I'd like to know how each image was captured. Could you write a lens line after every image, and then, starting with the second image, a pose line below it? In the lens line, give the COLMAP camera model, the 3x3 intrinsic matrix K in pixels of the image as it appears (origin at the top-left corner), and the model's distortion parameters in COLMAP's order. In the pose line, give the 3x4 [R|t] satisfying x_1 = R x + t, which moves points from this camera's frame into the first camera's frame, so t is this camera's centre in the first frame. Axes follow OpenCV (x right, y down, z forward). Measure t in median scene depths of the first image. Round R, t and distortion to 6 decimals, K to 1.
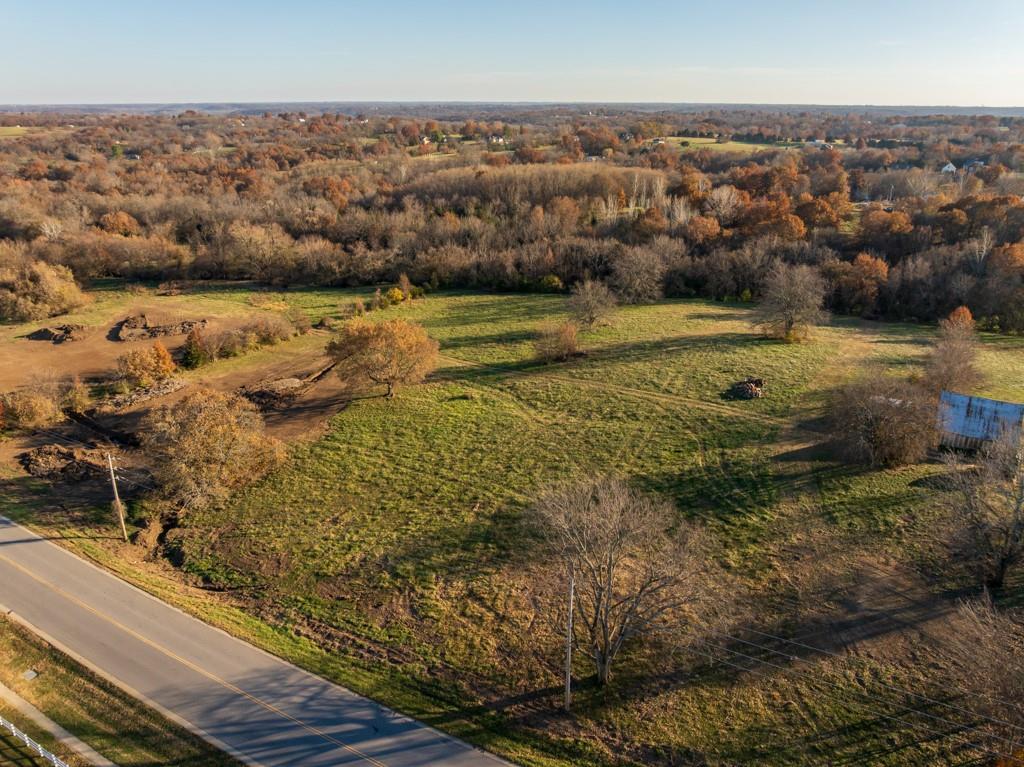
lens RADIAL K [[715.6, 0, 517.0], [0, 715.6, 383.1], [0, 0, 1]] dist [-0.040077, 0.004505]
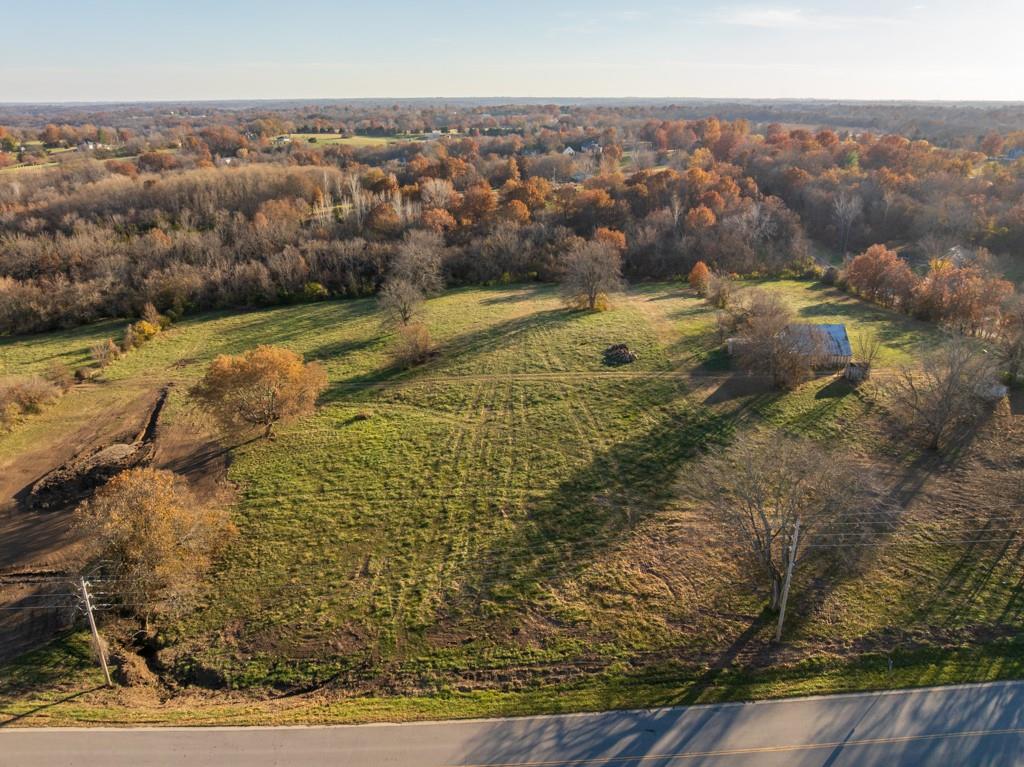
lens RADIAL K [[715.6, 0, 517.0], [0, 715.6, 383.1], [0, 0, 1]] dist [-0.040077, 0.004505]
pose [[0.858043, -0.193169, 0.475866, -0.353913], [0.190347, 0.980193, 0.054675, -0.038778], [-0.477002, 0.043666, 0.877817, 0.092373]]
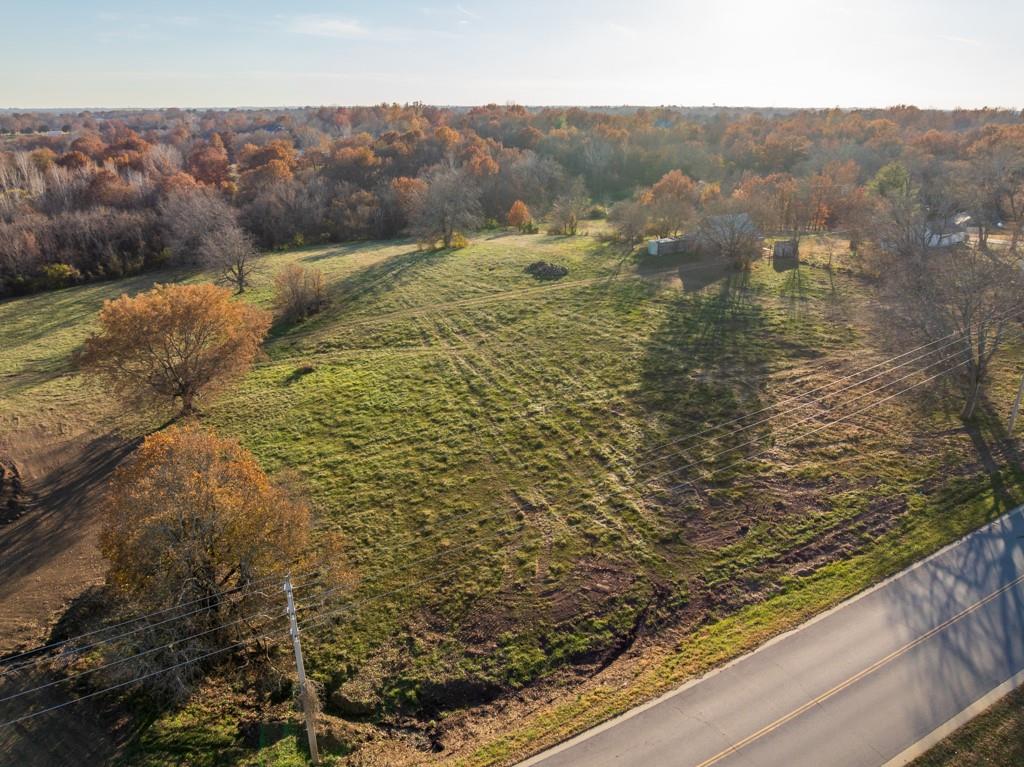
lens RADIAL K [[715.6, 0, 517.0], [0, 715.6, 383.1], [0, 0, 1]] dist [-0.040077, 0.004505]
pose [[0.514764, -0.308284, 0.799987, -0.566212], [0.310672, 0.936768, 0.161088, -0.018525], [-0.799062, 0.165611, 0.577990, 0.460713]]
